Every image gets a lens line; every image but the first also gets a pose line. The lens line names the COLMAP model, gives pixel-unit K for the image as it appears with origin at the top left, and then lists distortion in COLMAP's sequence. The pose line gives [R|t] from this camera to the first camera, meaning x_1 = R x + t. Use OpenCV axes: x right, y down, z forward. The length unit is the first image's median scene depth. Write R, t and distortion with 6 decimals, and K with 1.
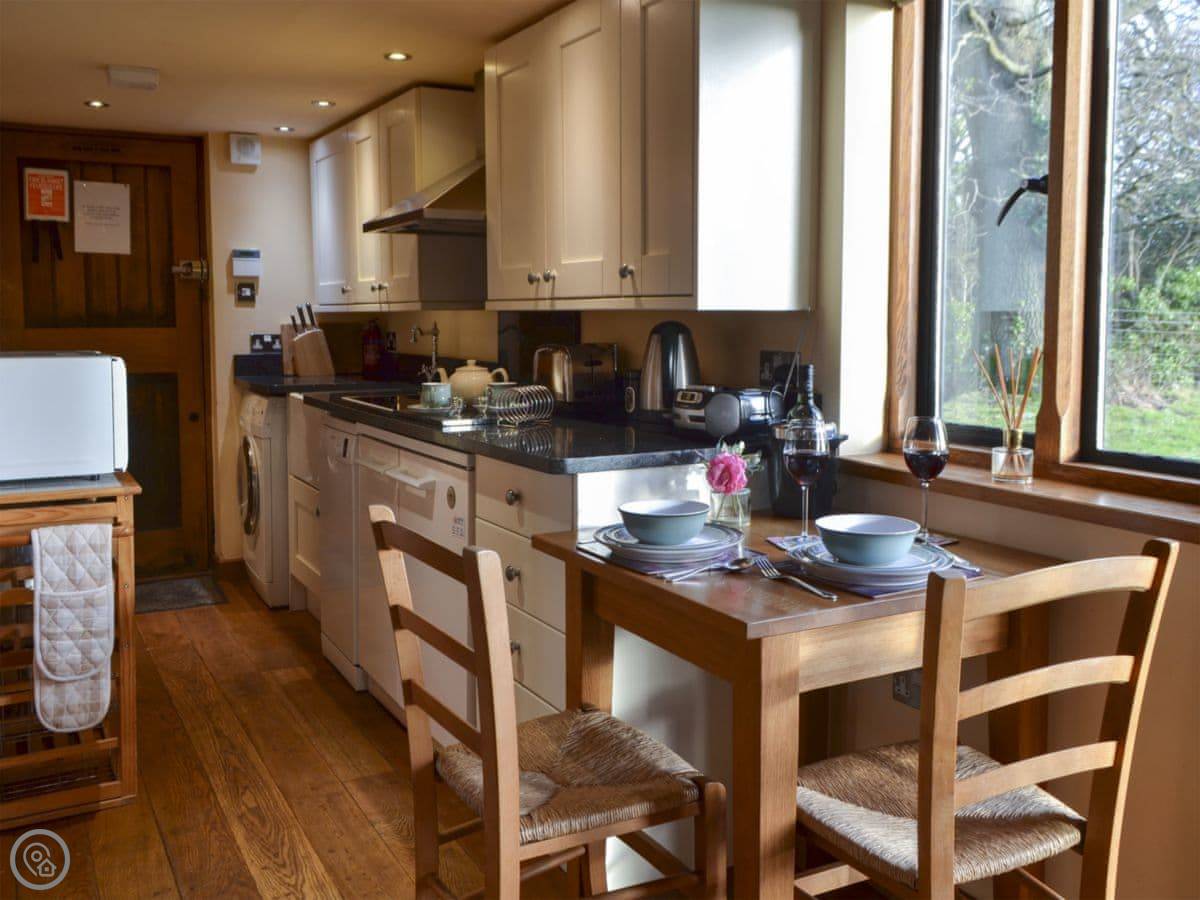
lens RADIAL K [[1123.0, 0, 605.6], [0, 1123.0, 442.8], [0, 0, 1]] dist [0.032650, 0.000000]
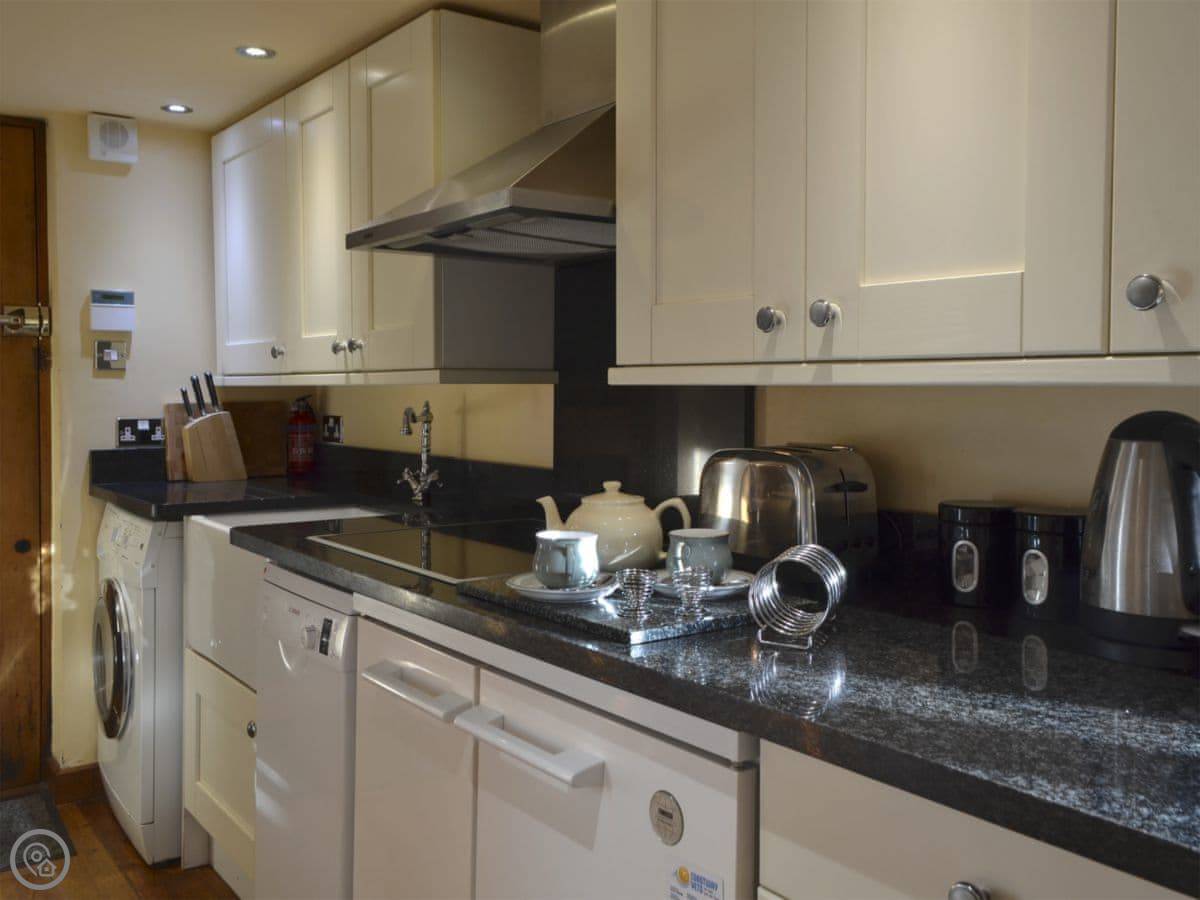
lens RADIAL K [[1123.0, 0, 594.8], [0, 1123.0, 452.0], [0, 0, 1]] dist [0.032650, 0.000000]
pose [[0.992286, -0.003653, 0.123914, -0.125948], [0.010695, 0.998361, -0.056217, -0.038741], [-0.123505, 0.057109, 0.990699, 0.329472]]
